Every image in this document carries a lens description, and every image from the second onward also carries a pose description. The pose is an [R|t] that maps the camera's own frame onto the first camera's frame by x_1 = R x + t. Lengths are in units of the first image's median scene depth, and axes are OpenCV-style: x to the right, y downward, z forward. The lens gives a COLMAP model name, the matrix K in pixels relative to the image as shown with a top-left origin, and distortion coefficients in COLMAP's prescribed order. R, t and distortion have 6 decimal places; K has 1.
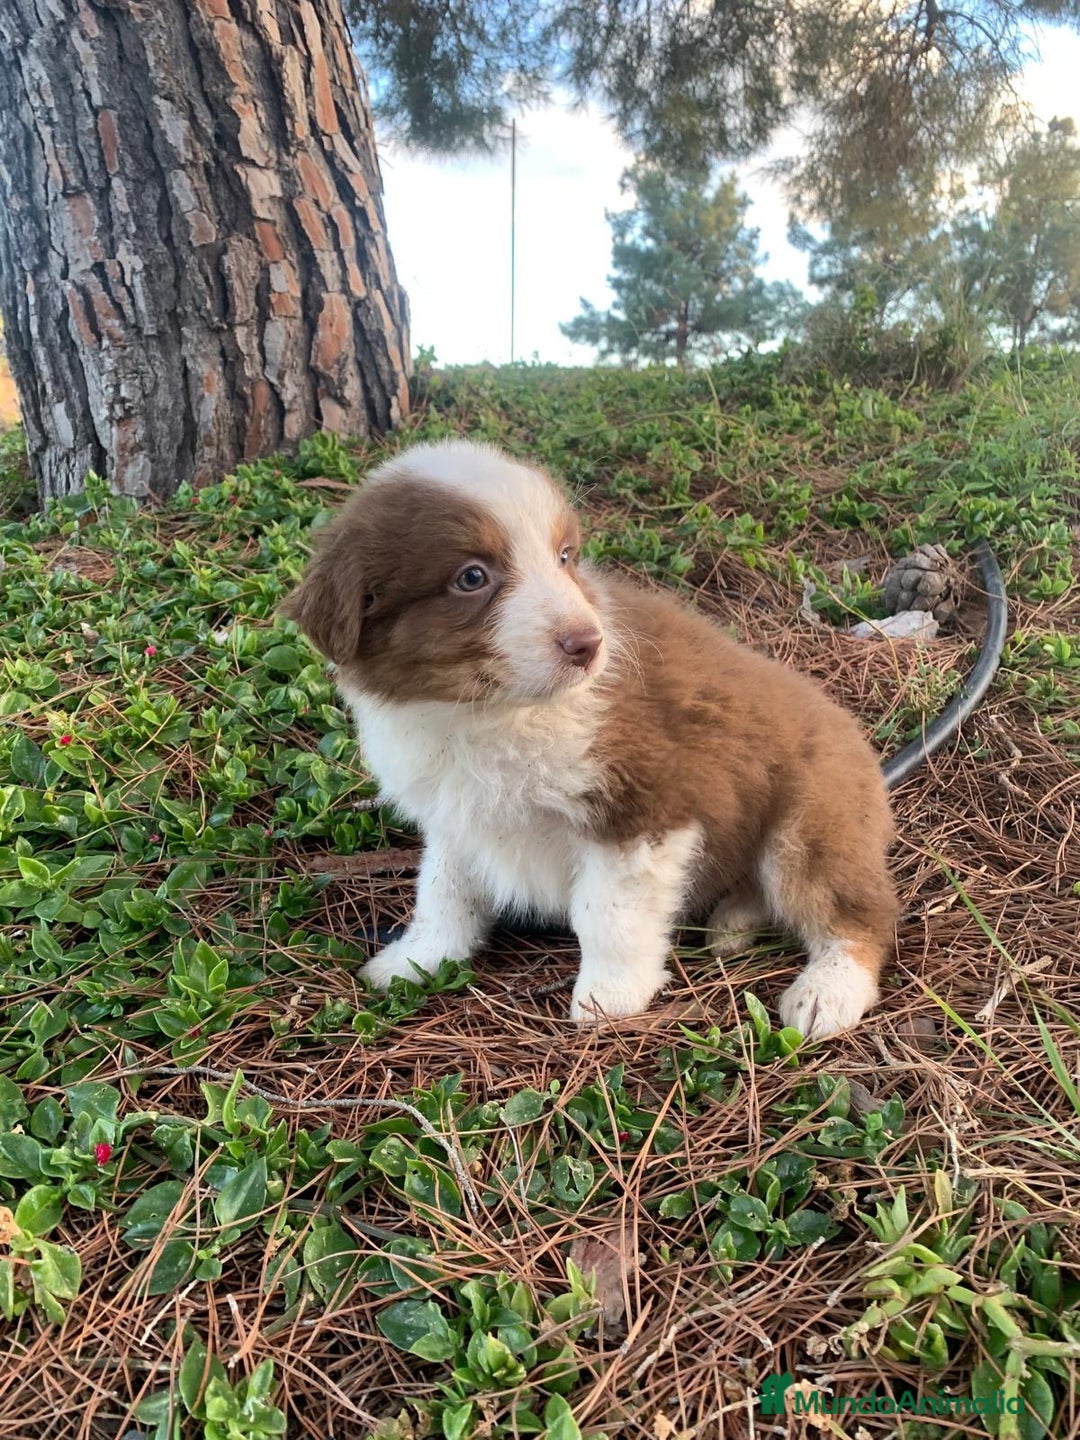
lens RADIAL K [[1119.5, 0, 539.6], [0, 1119.5, 717.7], [0, 0, 1]] dist [-0.010657, 0.010158]
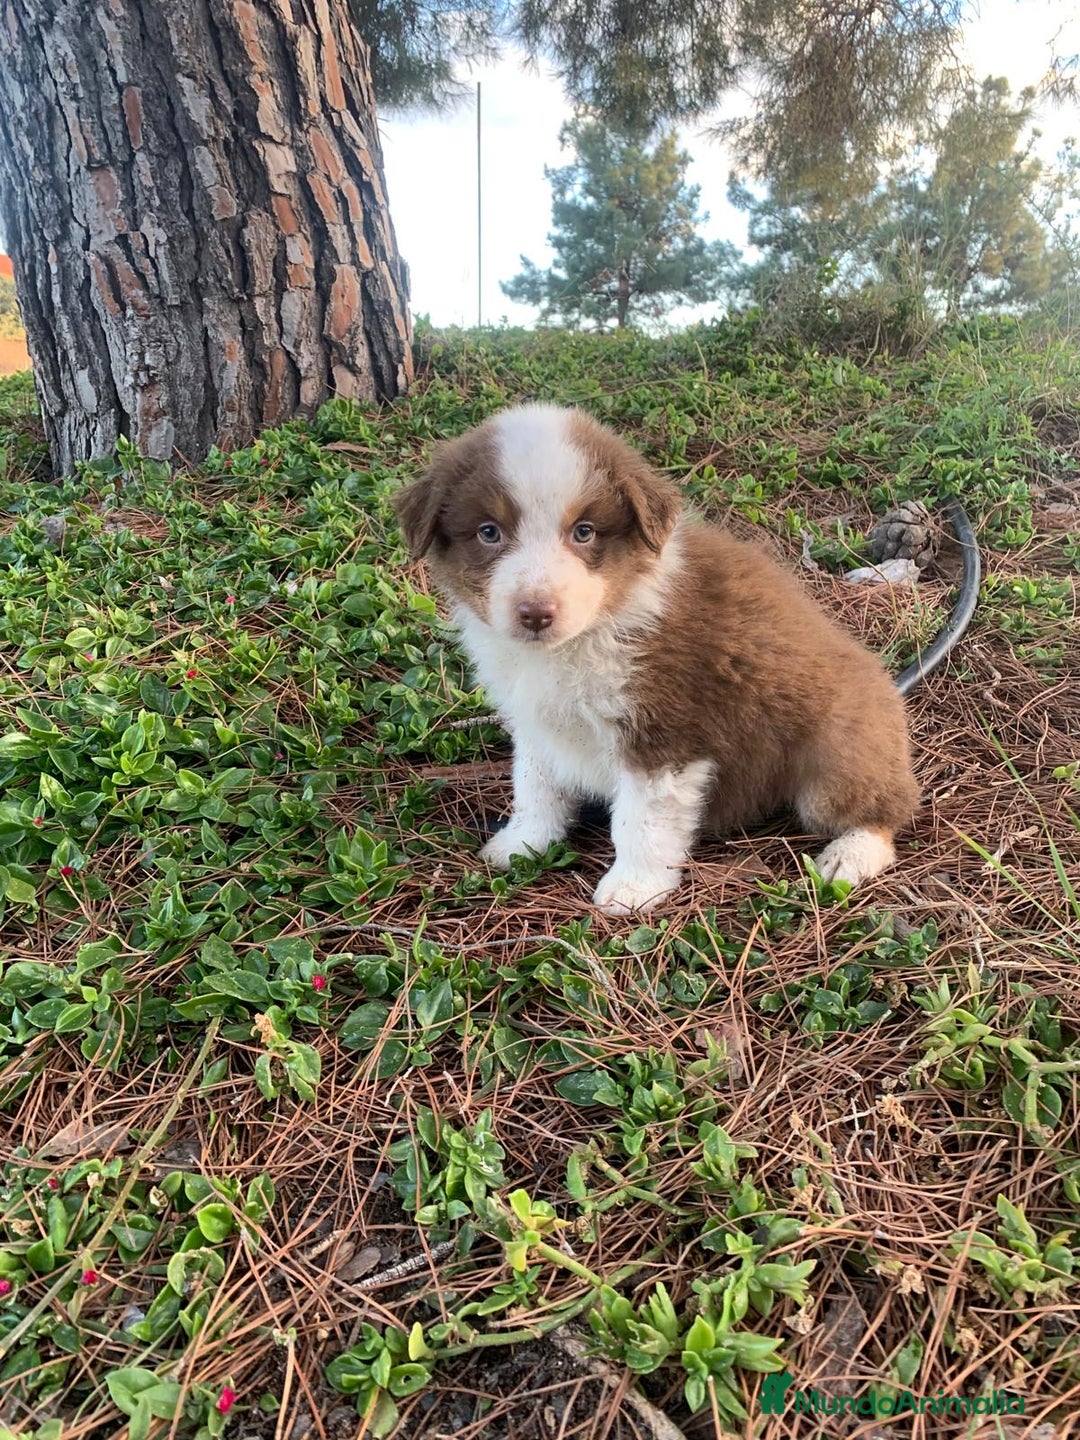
lens RADIAL K [[1120.5, 0, 542.6], [0, 1120.5, 736.6], [0, 0, 1]] dist [-0.000128, -0.003646]
pose [[0.998197, -0.017001, 0.057567, -0.081007], [0.014233, 0.998738, 0.048156, 0.020782], [-0.058313, -0.047250, 0.997180, -0.107270]]
